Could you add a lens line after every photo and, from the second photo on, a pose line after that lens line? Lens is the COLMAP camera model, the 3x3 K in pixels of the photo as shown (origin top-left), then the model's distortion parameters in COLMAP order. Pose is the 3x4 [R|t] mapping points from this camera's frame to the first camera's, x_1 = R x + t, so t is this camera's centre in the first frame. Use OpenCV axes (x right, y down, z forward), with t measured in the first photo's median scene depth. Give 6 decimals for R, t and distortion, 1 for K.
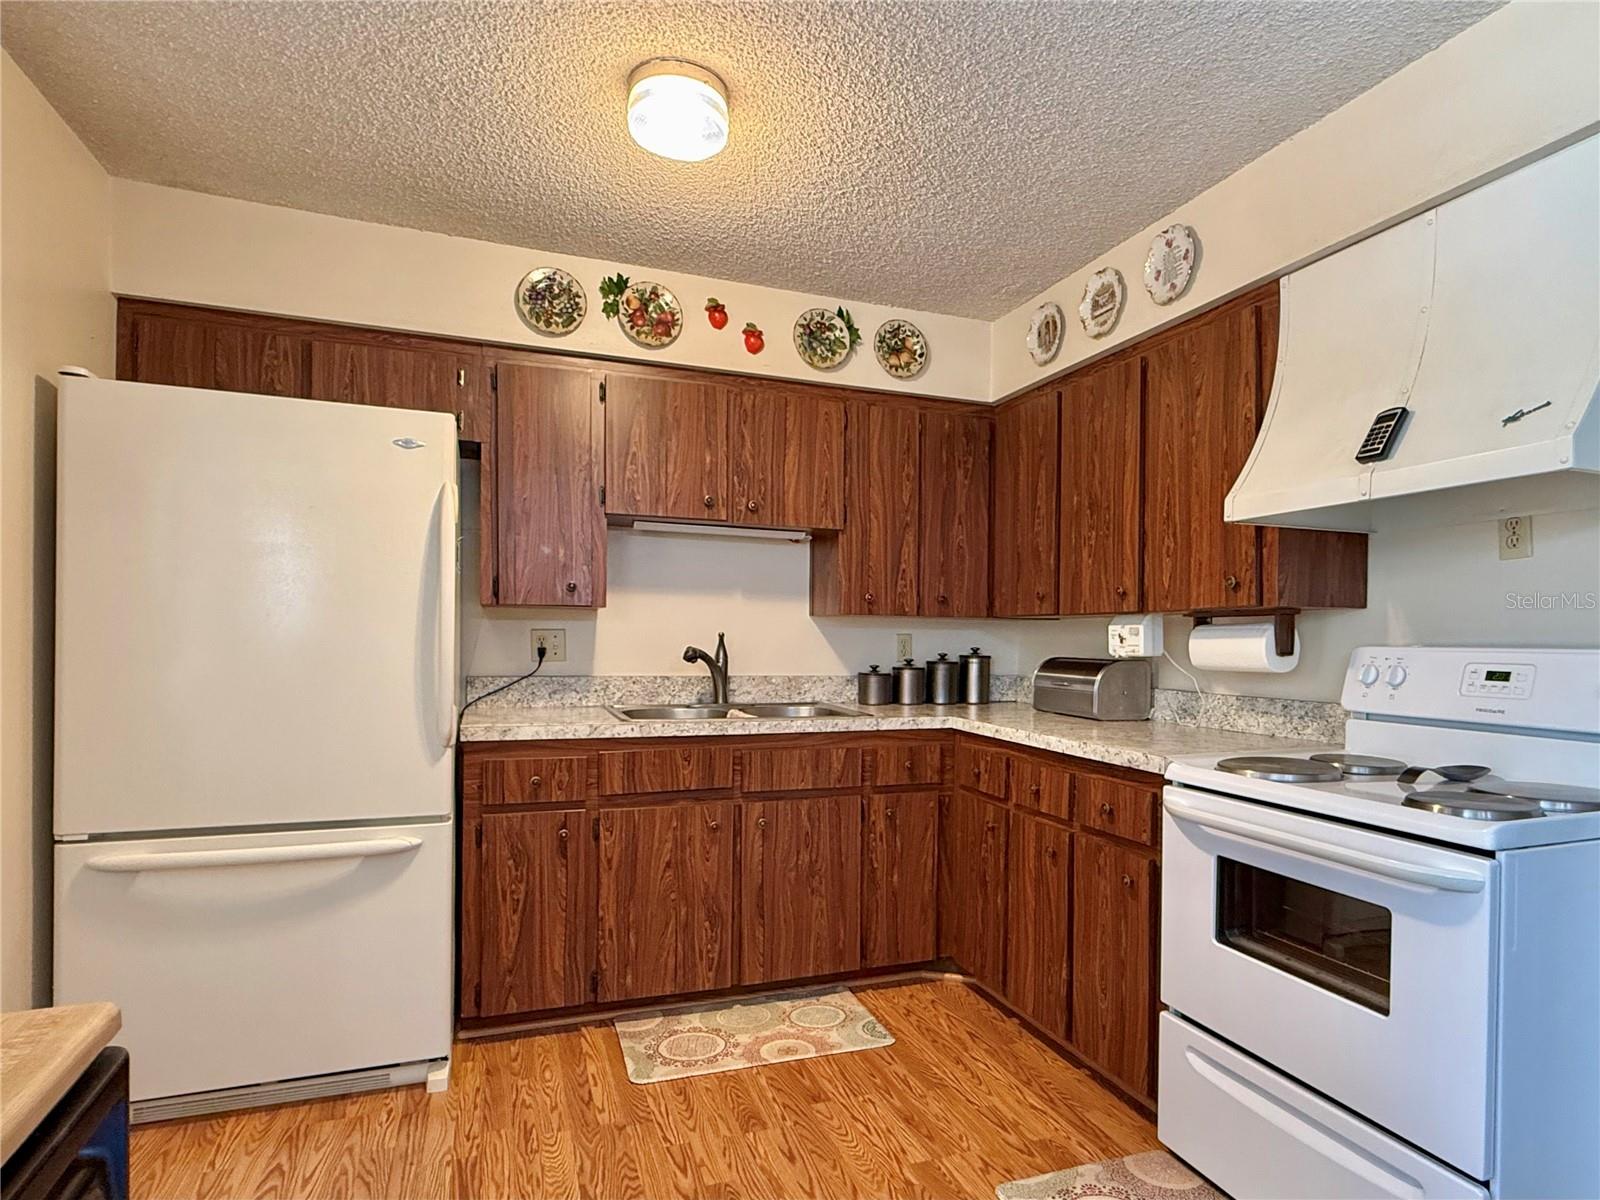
lens RADIAL K [[918.6, 0, 856.8], [0, 918.6, 649.1], [0, 0, 1]] dist [0.008197, -0.004010]
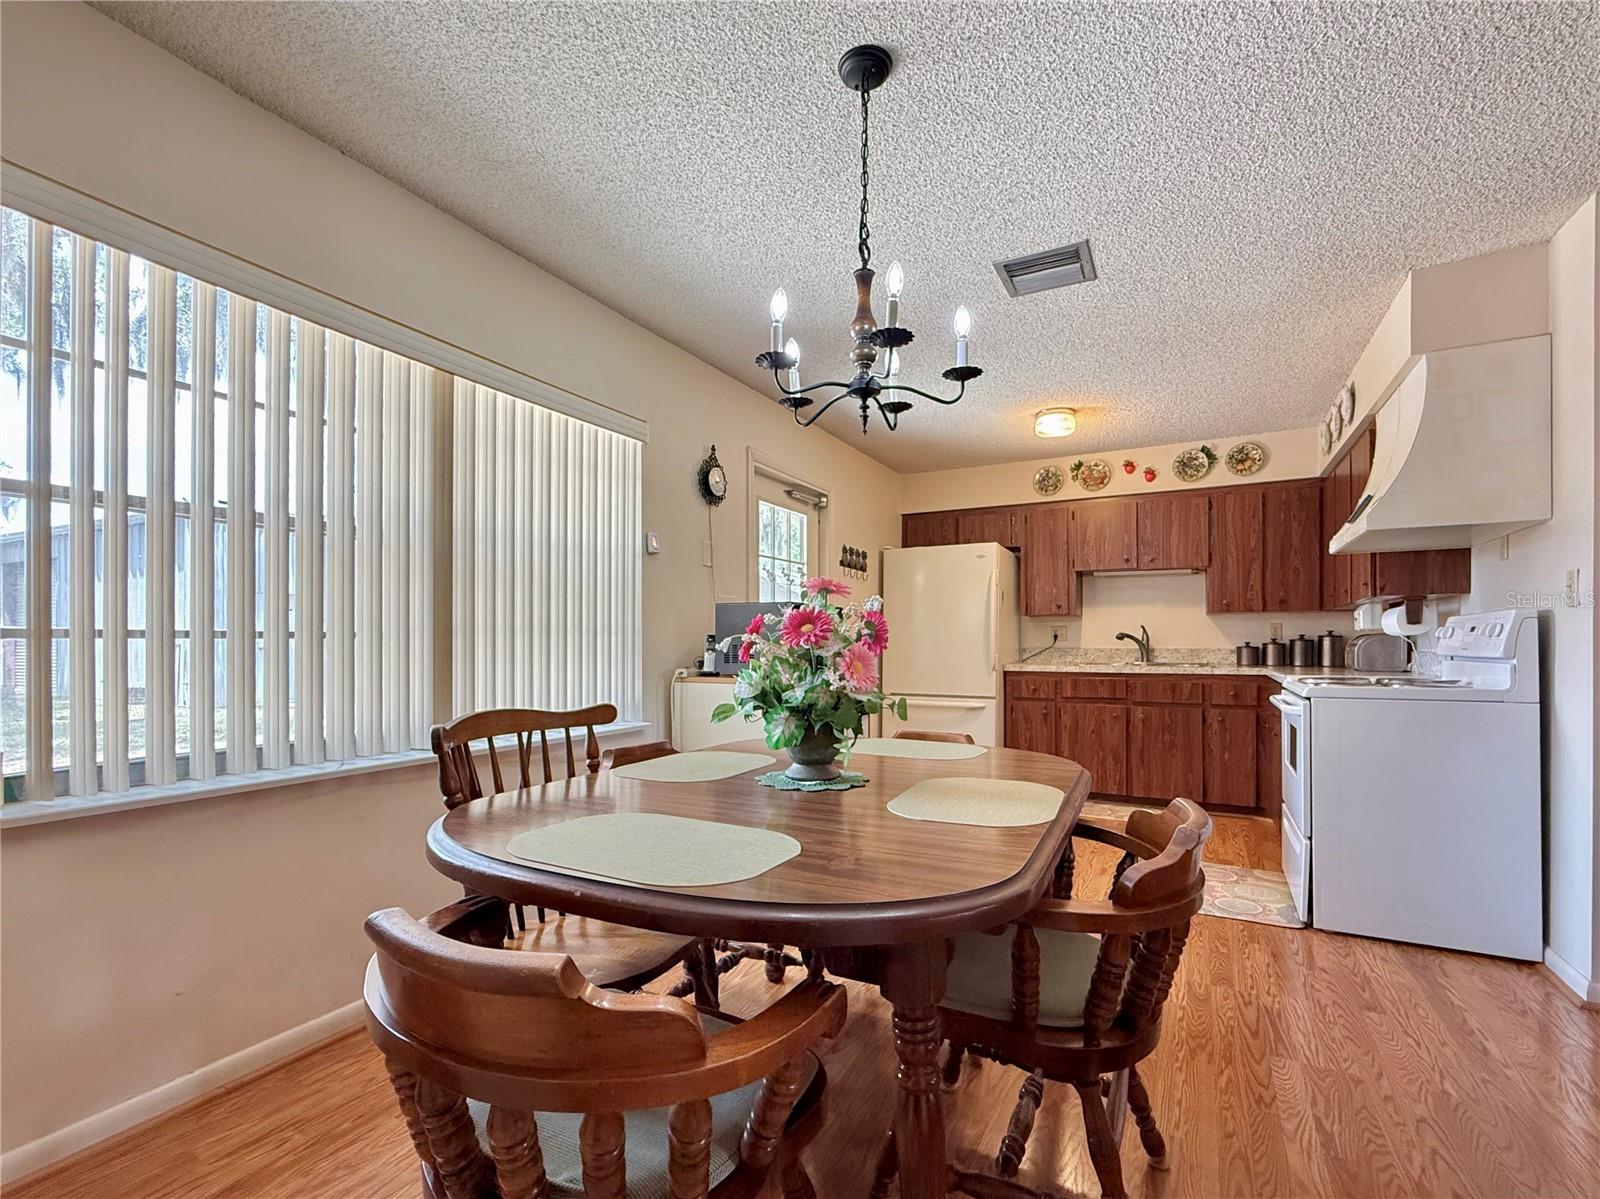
lens RADIAL K [[701.9, 0, 804.1], [0, 701.9, 644.4], [0, 0, 1]] dist [0.002705, 0.001355]
pose [[0.635233, -0.011606, -0.772233, 0.602838], [-0.001425, 0.999868, -0.016200, 0.053075], [0.772319, 0.011391, 0.635132, -0.546301]]
